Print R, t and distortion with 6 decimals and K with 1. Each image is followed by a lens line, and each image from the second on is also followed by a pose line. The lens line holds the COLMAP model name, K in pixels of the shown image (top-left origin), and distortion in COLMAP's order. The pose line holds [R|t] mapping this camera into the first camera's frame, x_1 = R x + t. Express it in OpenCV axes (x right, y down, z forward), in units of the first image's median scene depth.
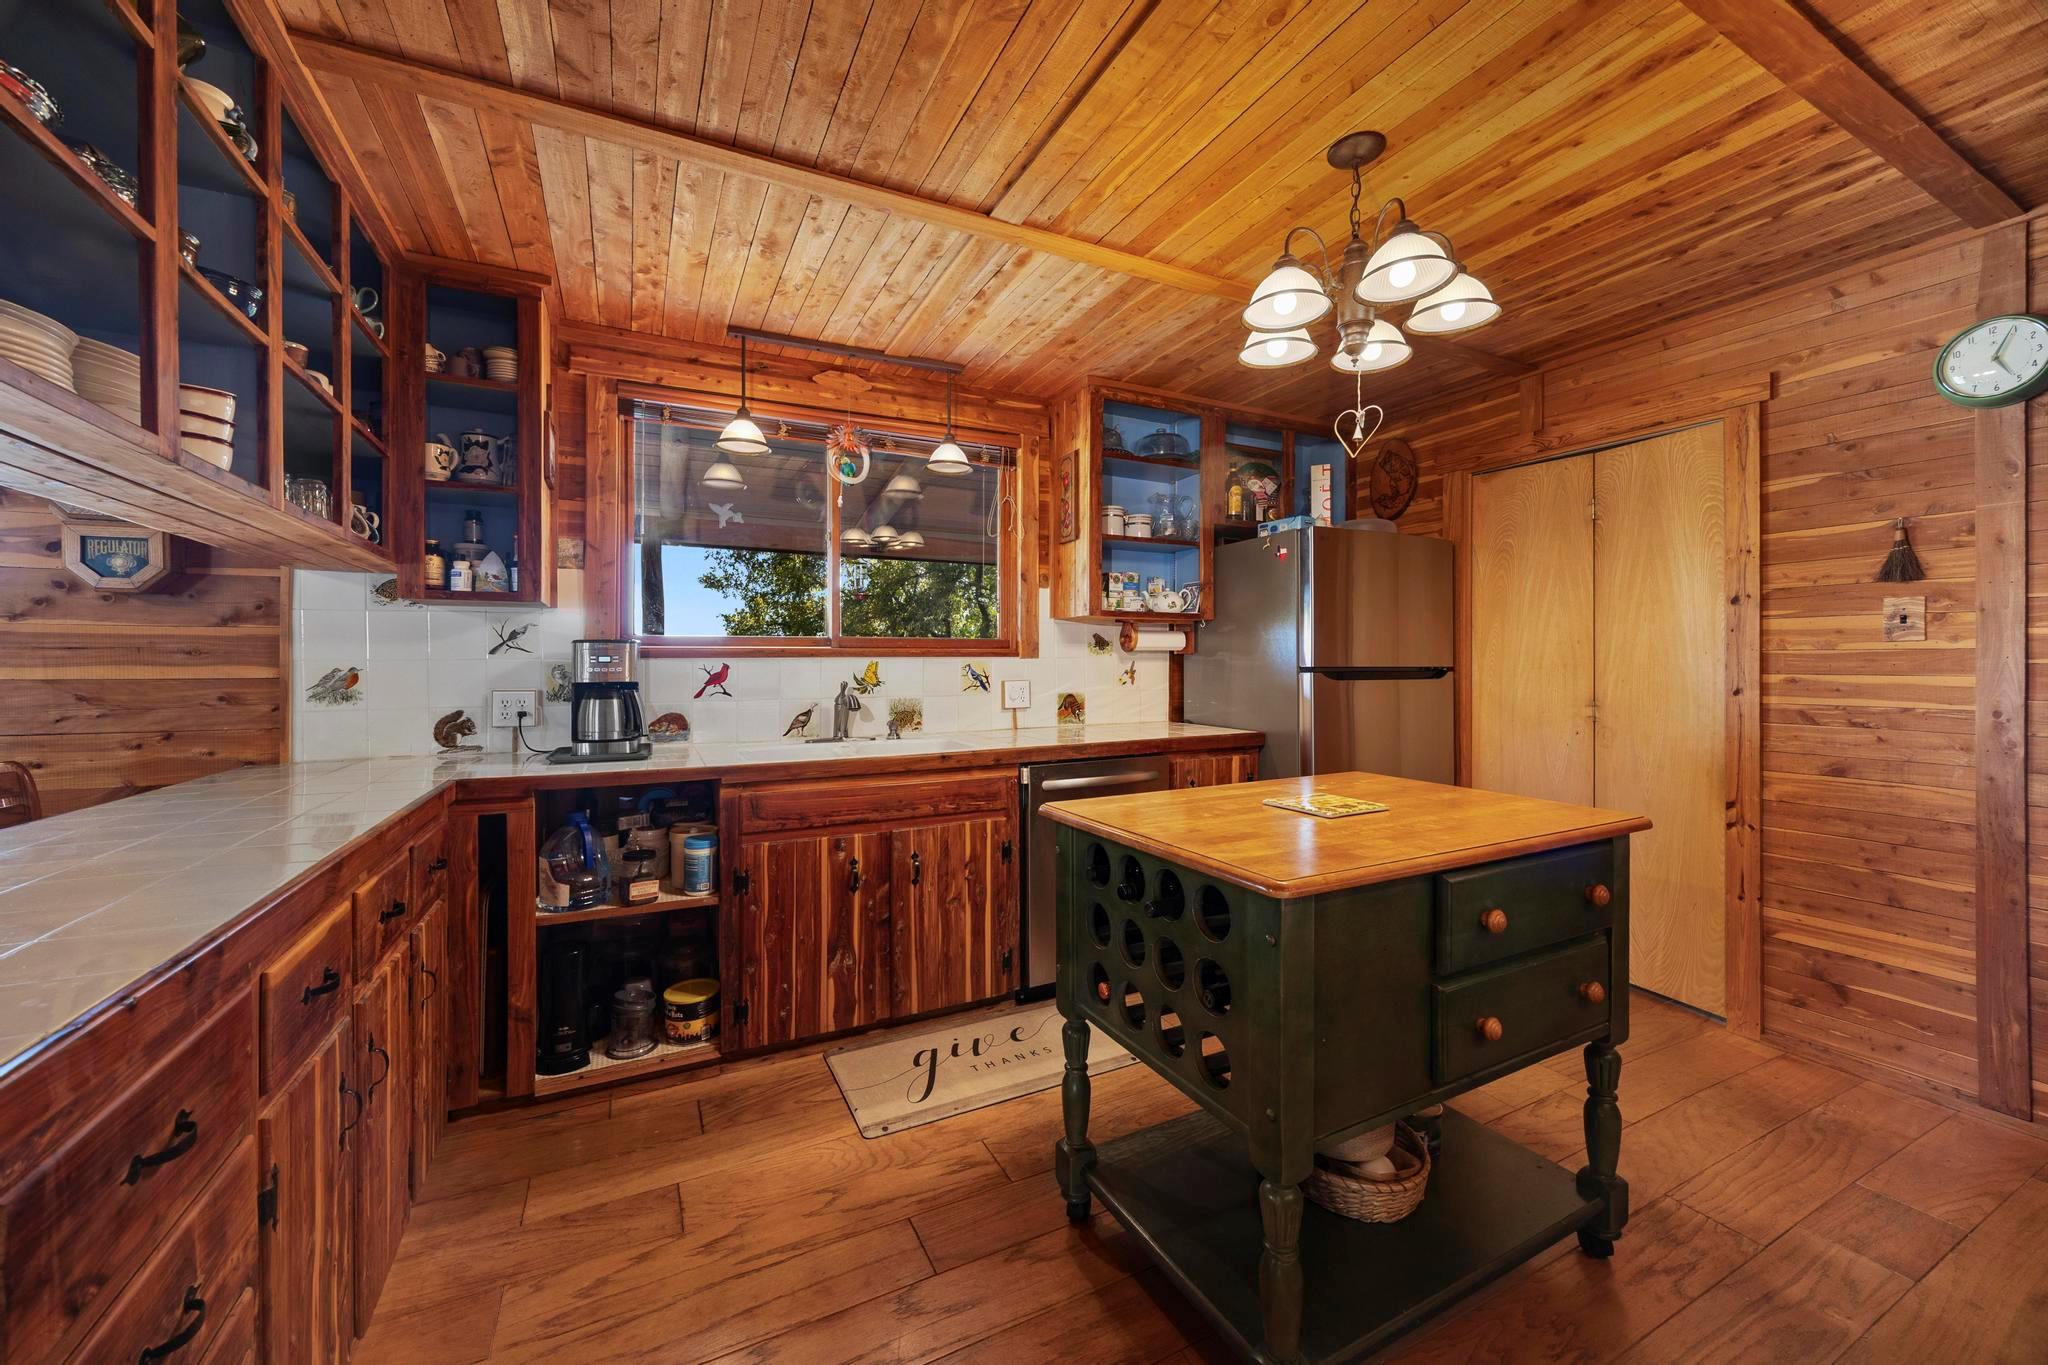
lens RADIAL K [[785.5, 0, 1020.3], [0, 785.5, 670.0], [0, 0, 1]] dist [-0.003859, 0.000095]
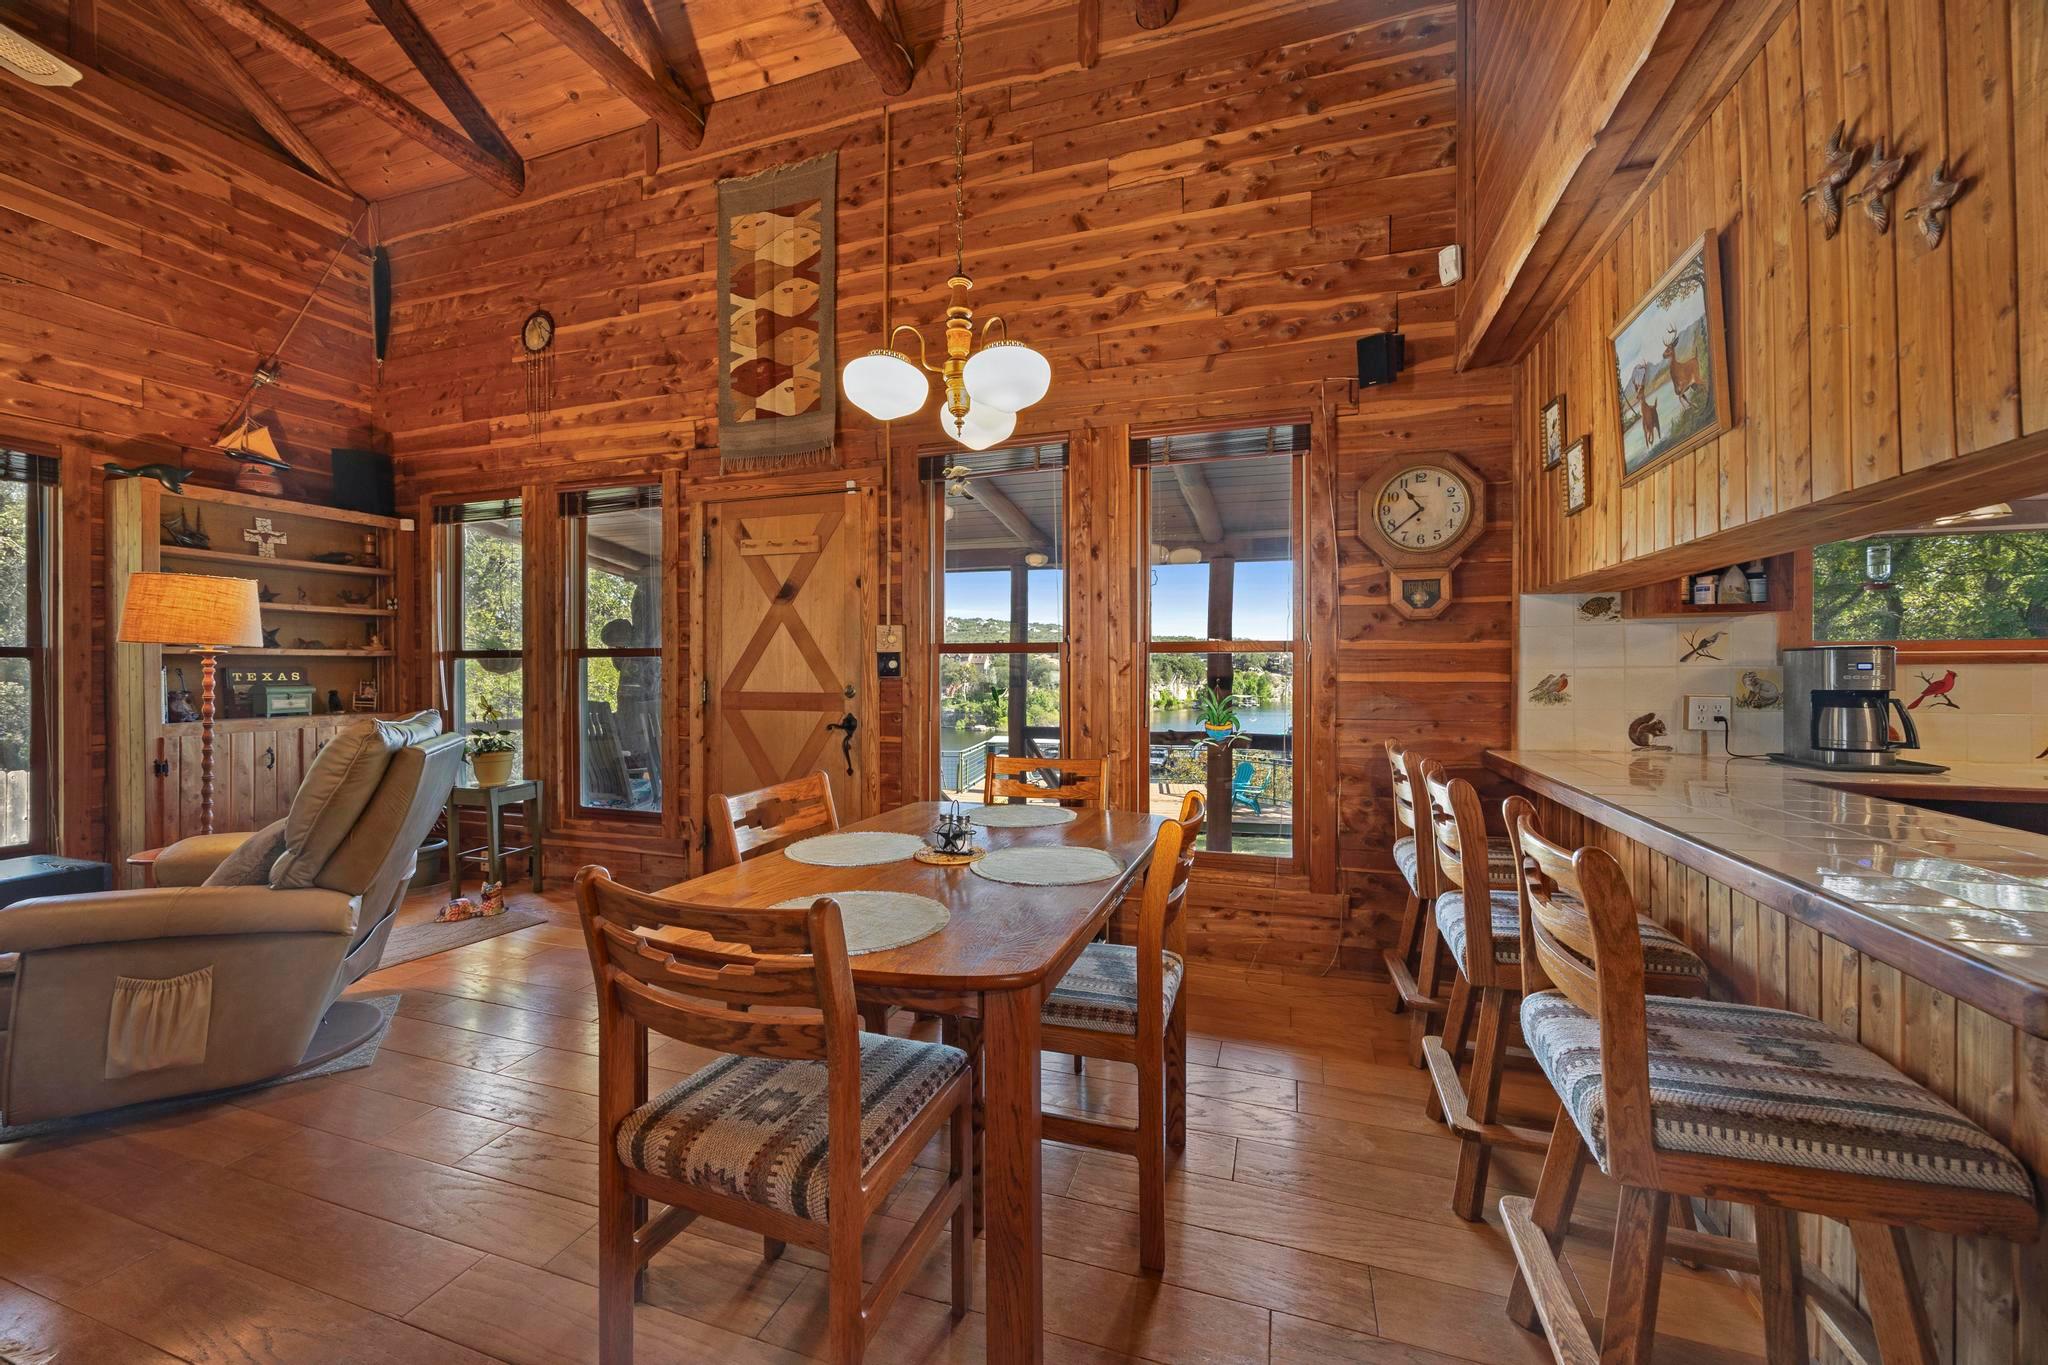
lens RADIAL K [[785.5, 0, 1023.1], [0, 785.5, 675.9], [0, 0, 1]] dist [-0.003859, 0.000095]
pose [[0.703891, 0.005712, -0.710285, -0.583229], [-0.004998, 0.999983, 0.003088, 0.000236], [0.710290, 0.001377, 0.703908, -0.422480]]
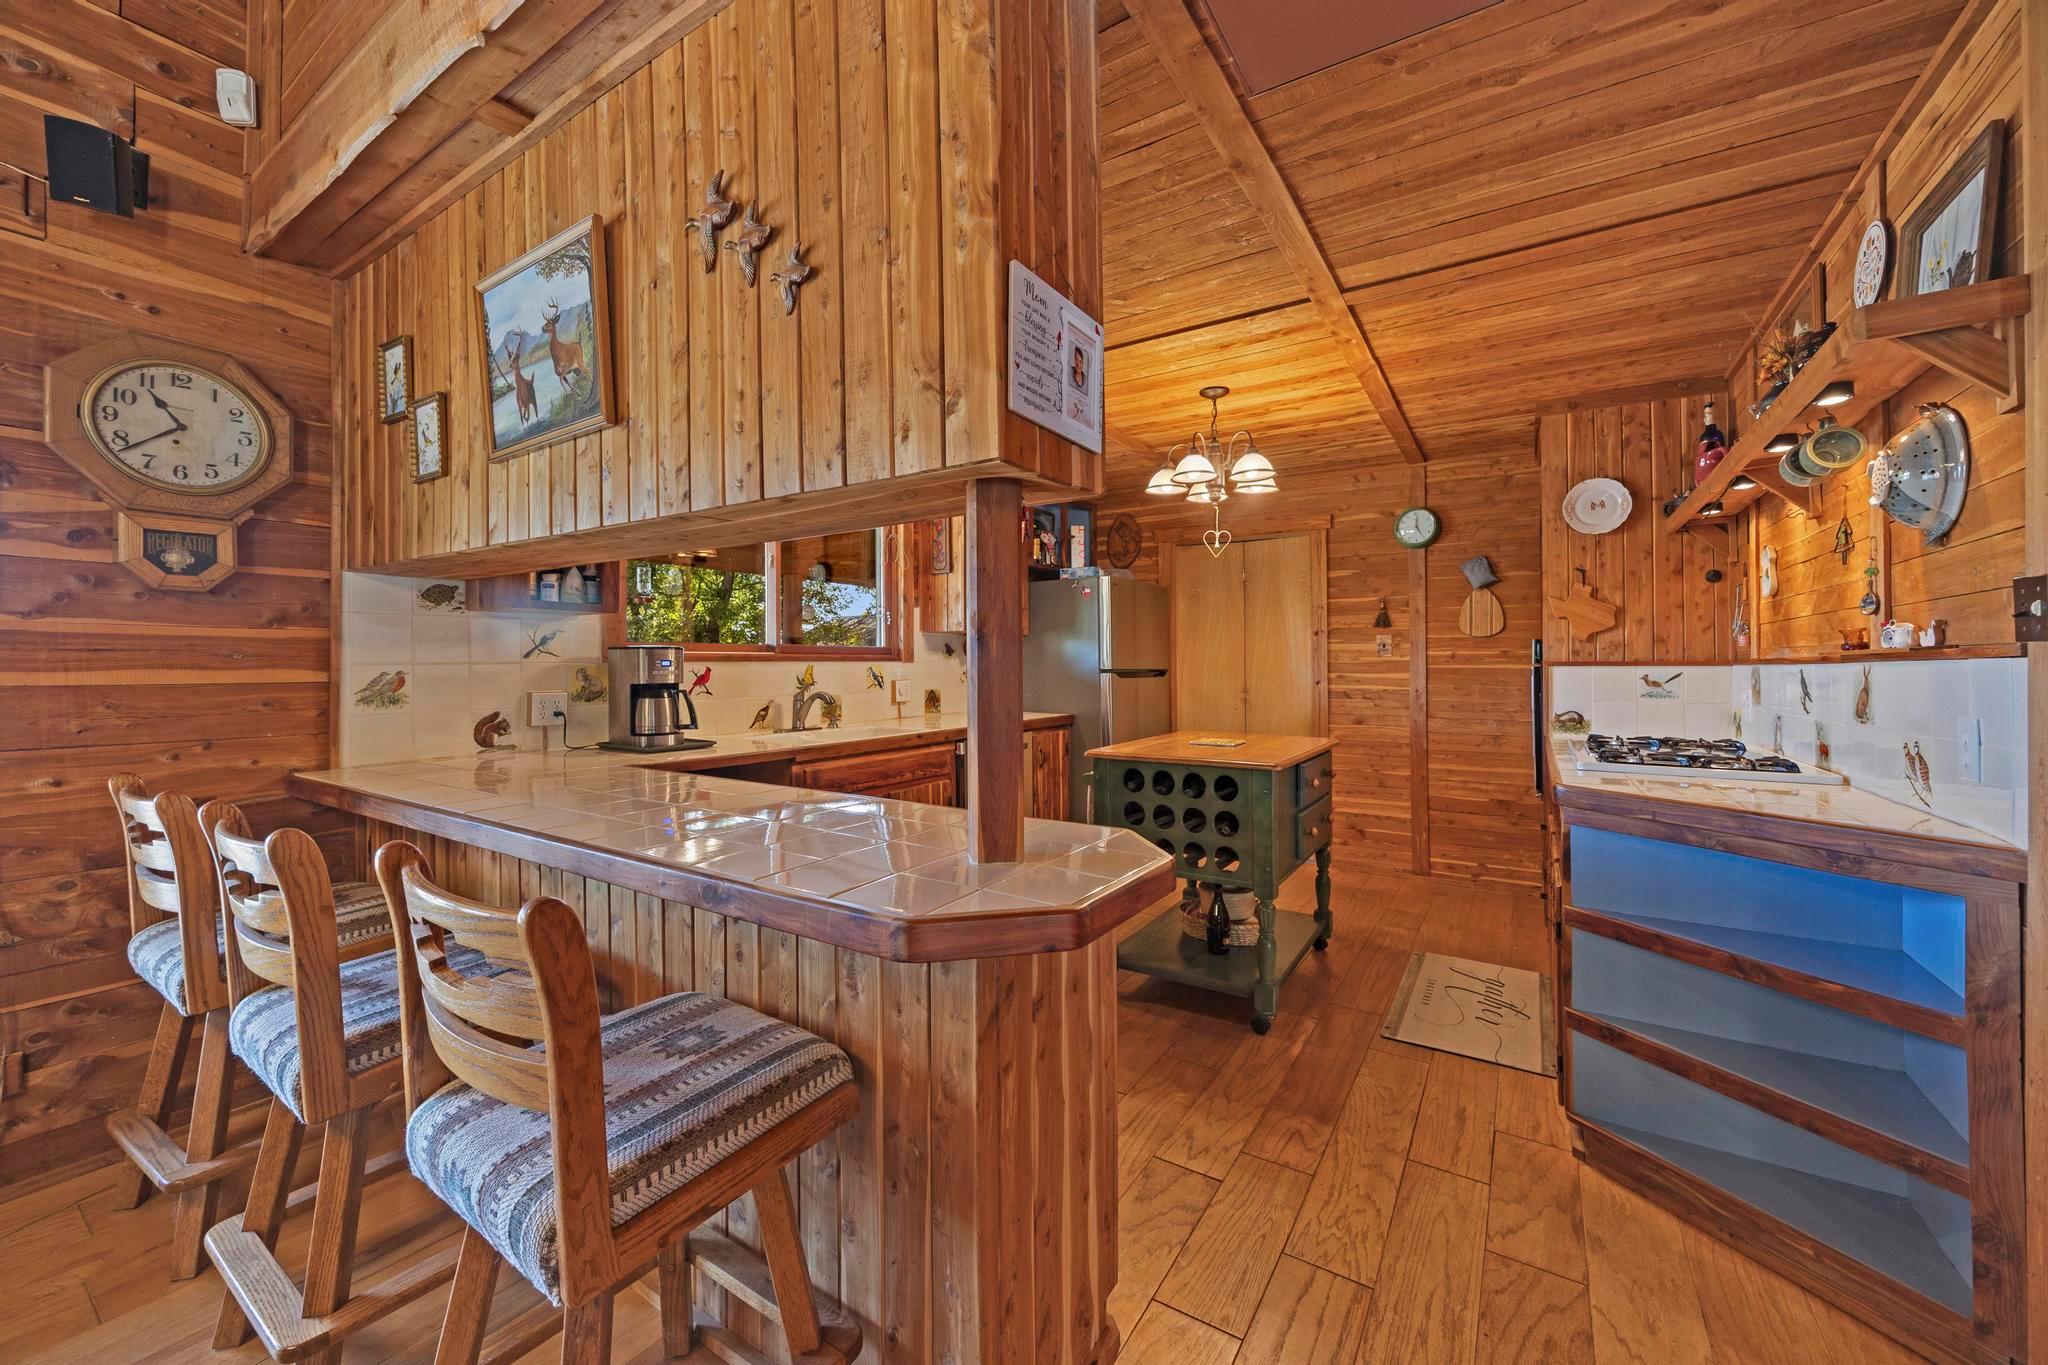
lens RADIAL K [[785.5, 0, 1032.6], [0, 785.5, 662.8], [0, 0, 1]] dist [-0.003859, 0.000095]
pose [[0.860251, 0.003177, 0.509862, -0.664990], [0.002288, 0.999946, -0.010092, -0.001740], [-0.509866, 0.009848, 0.860197, -0.281043]]
